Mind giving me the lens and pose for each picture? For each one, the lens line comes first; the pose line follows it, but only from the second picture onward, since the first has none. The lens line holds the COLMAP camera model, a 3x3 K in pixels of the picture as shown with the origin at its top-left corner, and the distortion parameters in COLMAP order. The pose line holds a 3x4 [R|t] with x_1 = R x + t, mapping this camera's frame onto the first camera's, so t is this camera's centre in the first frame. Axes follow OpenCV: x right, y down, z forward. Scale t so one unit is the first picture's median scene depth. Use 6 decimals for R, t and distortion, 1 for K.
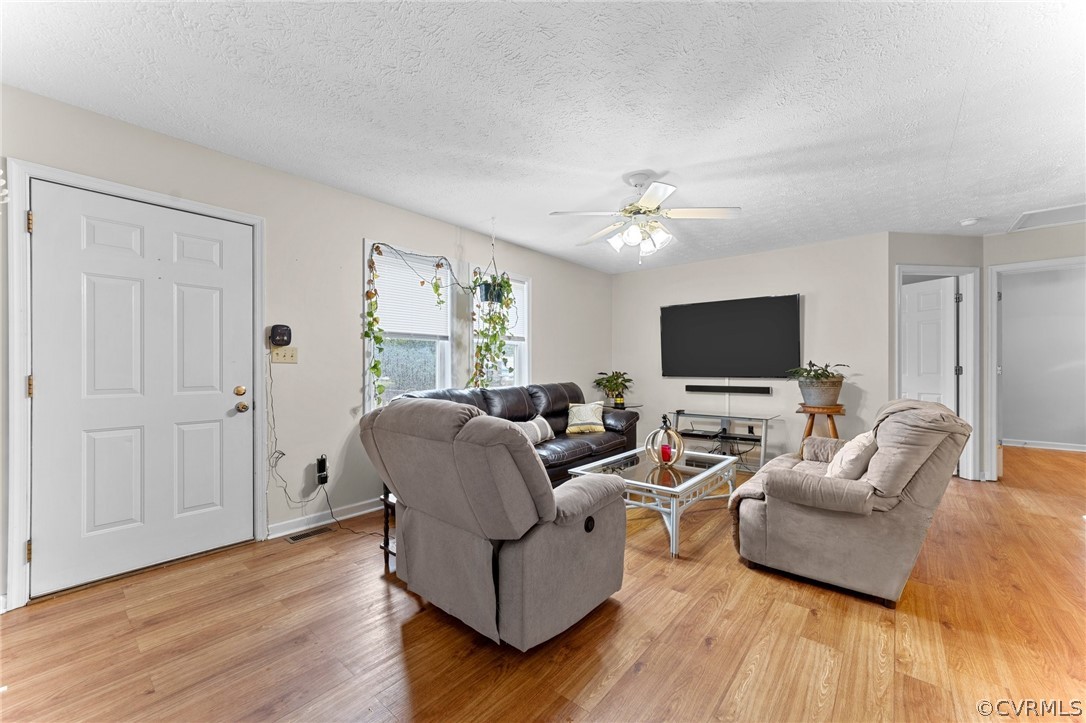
lens RADIAL K [[427.5, 0, 546.1], [0, 427.5, 367.1], [0, 0, 1]] dist [-0.024142, 0.013489]
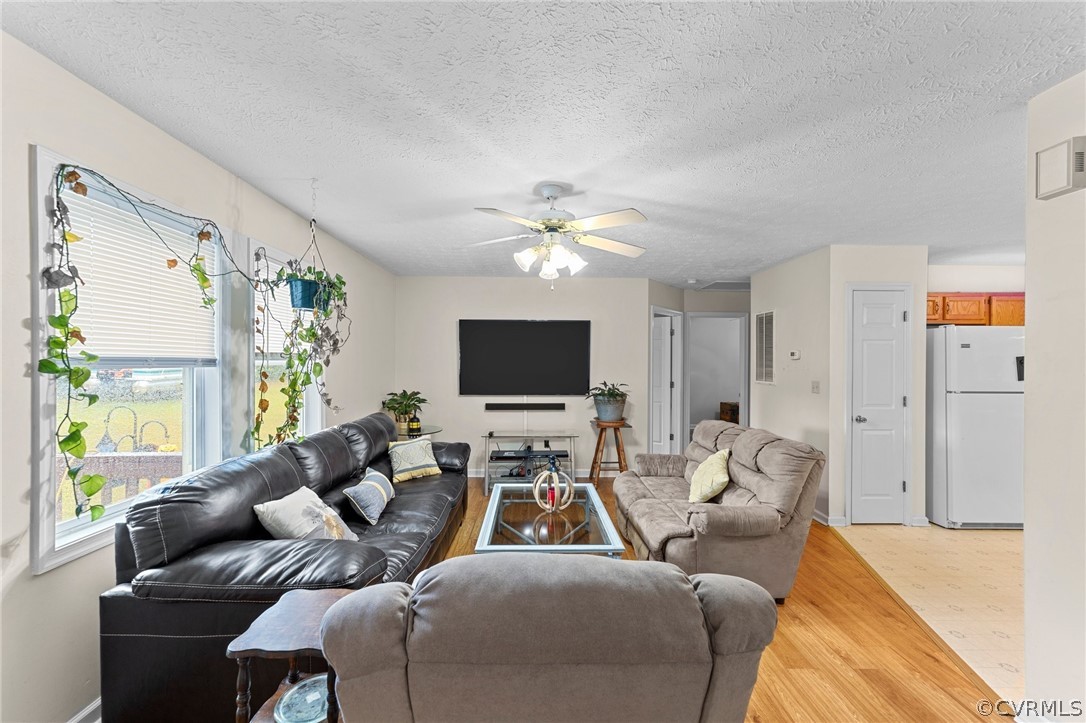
lens RADIAL K [[417.7, 0, 543.6], [0, 417.7, 362.8], [0, 0, 1]] dist [-0.015841, 0.008511]
pose [[0.751287, 0.003510, 0.659966, -0.273004], [-0.005648, 0.999983, 0.001111, -0.072007], [-0.659951, -0.004562, 0.751295, 0.287757]]
